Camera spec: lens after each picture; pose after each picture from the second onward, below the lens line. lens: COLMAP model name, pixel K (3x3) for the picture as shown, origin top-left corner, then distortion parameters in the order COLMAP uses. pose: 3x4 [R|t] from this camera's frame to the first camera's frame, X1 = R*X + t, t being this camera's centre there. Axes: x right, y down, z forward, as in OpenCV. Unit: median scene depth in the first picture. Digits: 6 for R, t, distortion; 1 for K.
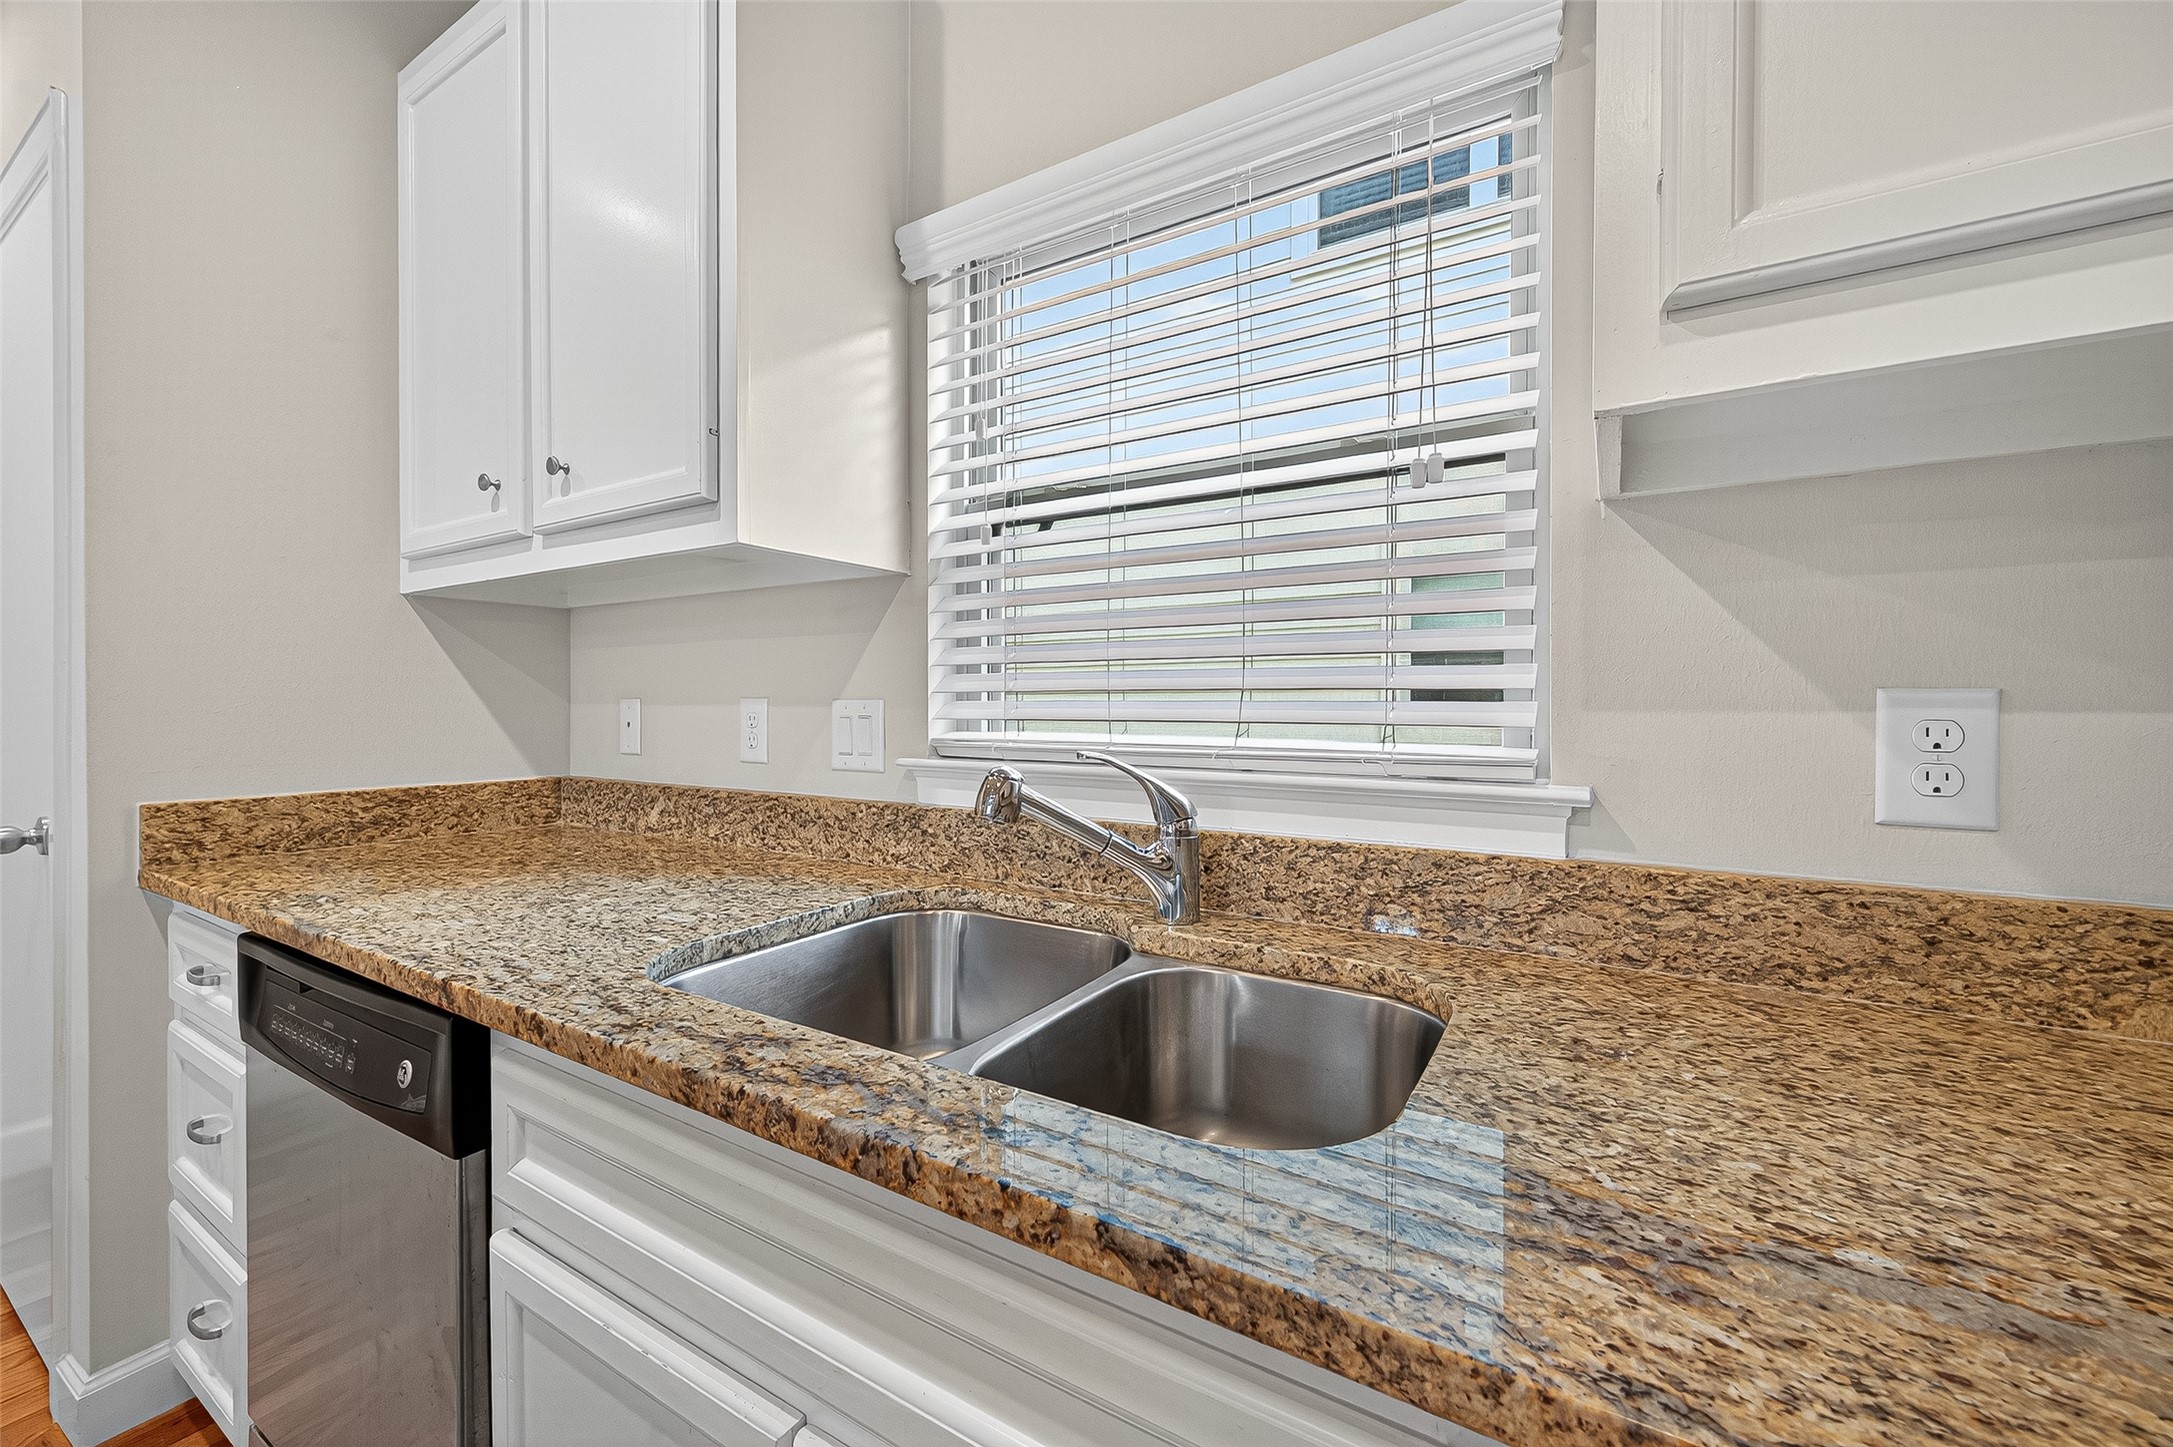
lens RADIAL K [[851.7, 0, 1091.4], [0, 851.7, 712.4], [0, 0, 1]] dist [0.006166, -0.001617]
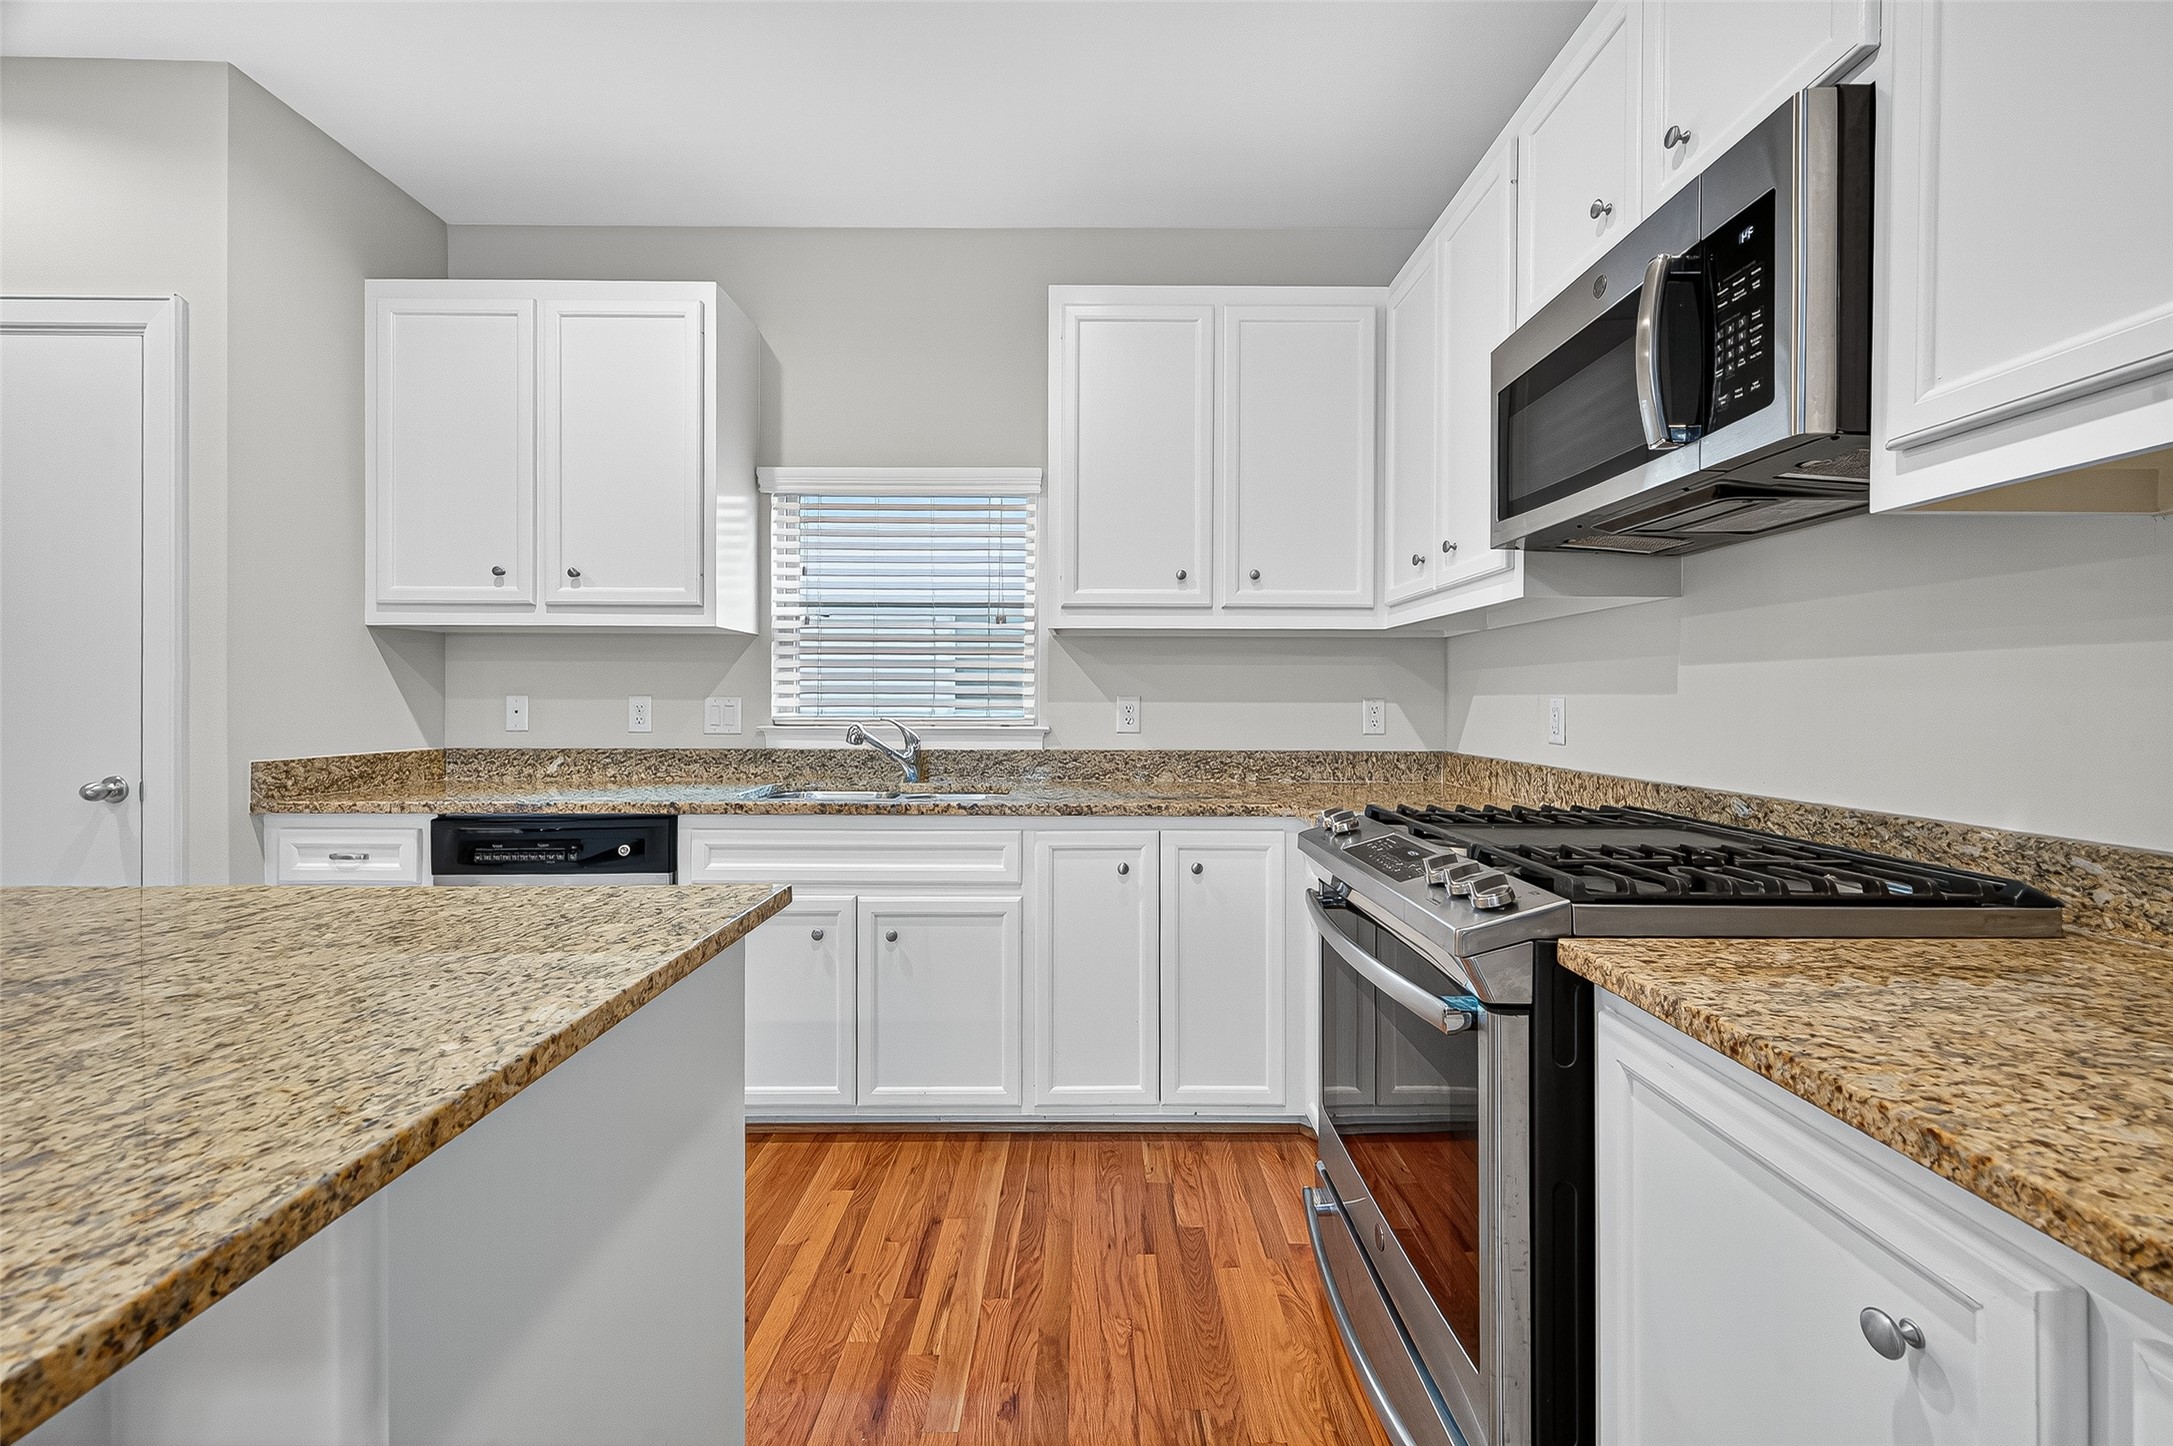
lens RADIAL K [[851.7, 0, 1091.2], [0, 851.7, 707.4], [0, 0, 1]] dist [0.006166, -0.001617]
pose [[0.851770, -0.002235, 0.523912, -0.821037], [0.002318, 0.999997, 0.000498, 0.013427], [-0.523911, 0.000790, 0.851772, -1.548110]]
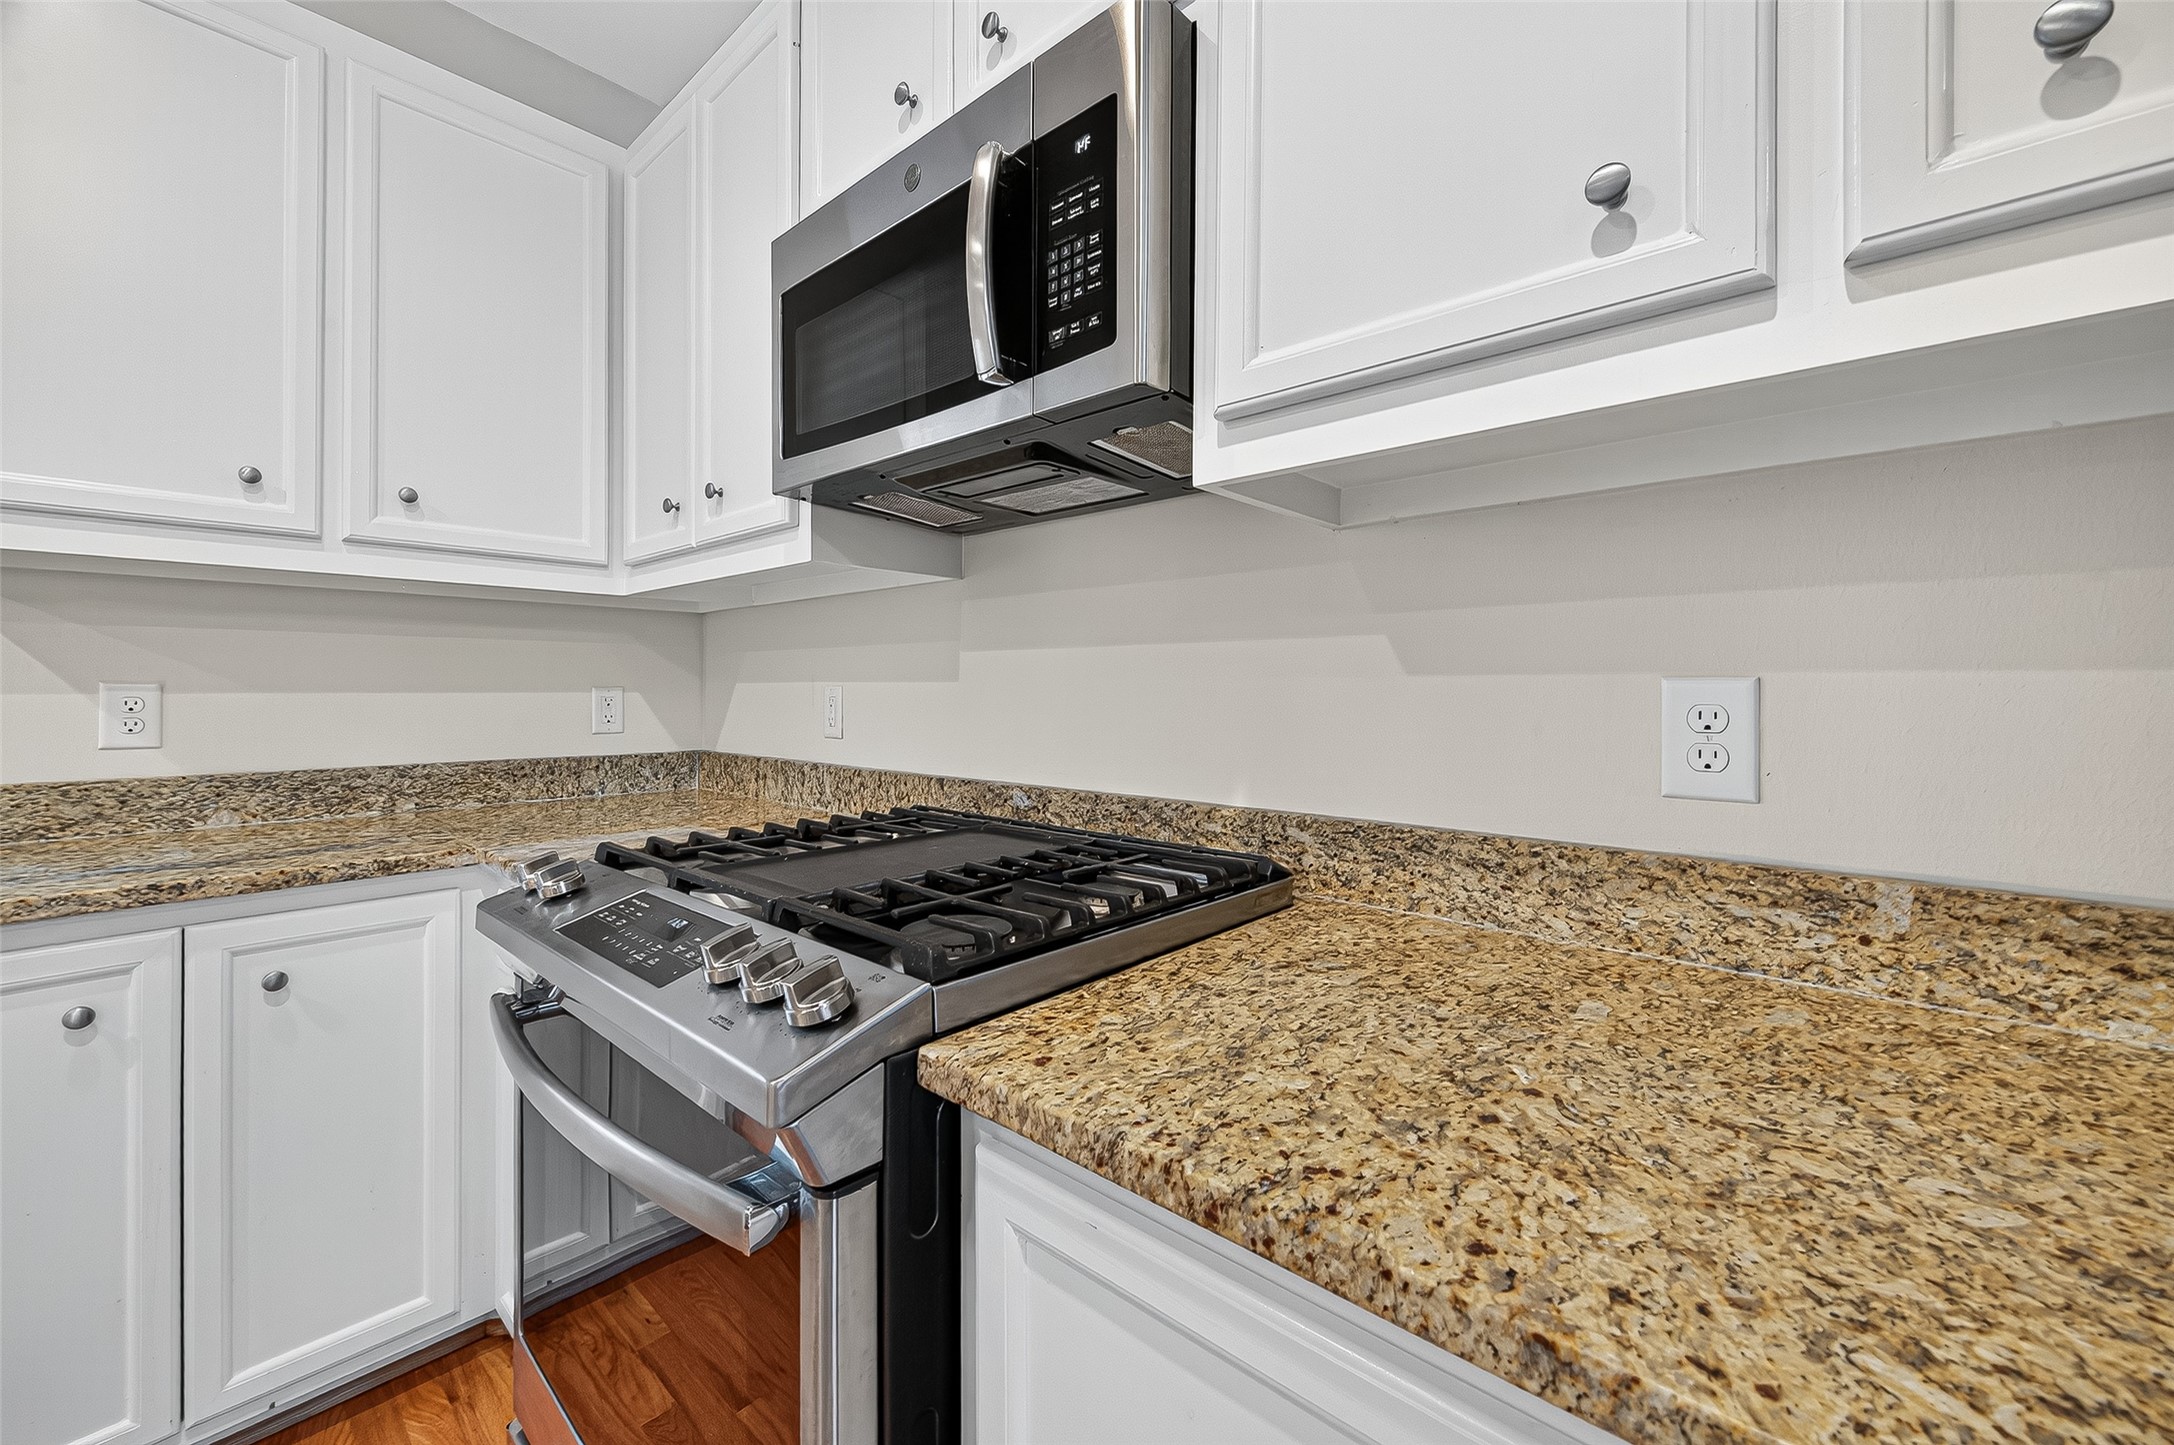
lens RADIAL K [[852.1, 0, 1083.3], [0, 852.1, 685.8], [0, 0, 1]] dist [0.006166, -0.001617]
pose [[0.186643, 0.005968, 0.982410, -0.475337], [0.008265, 0.999937, -0.007645, 0.011891], [-0.982393, 0.009547, 0.186581, -1.248676]]
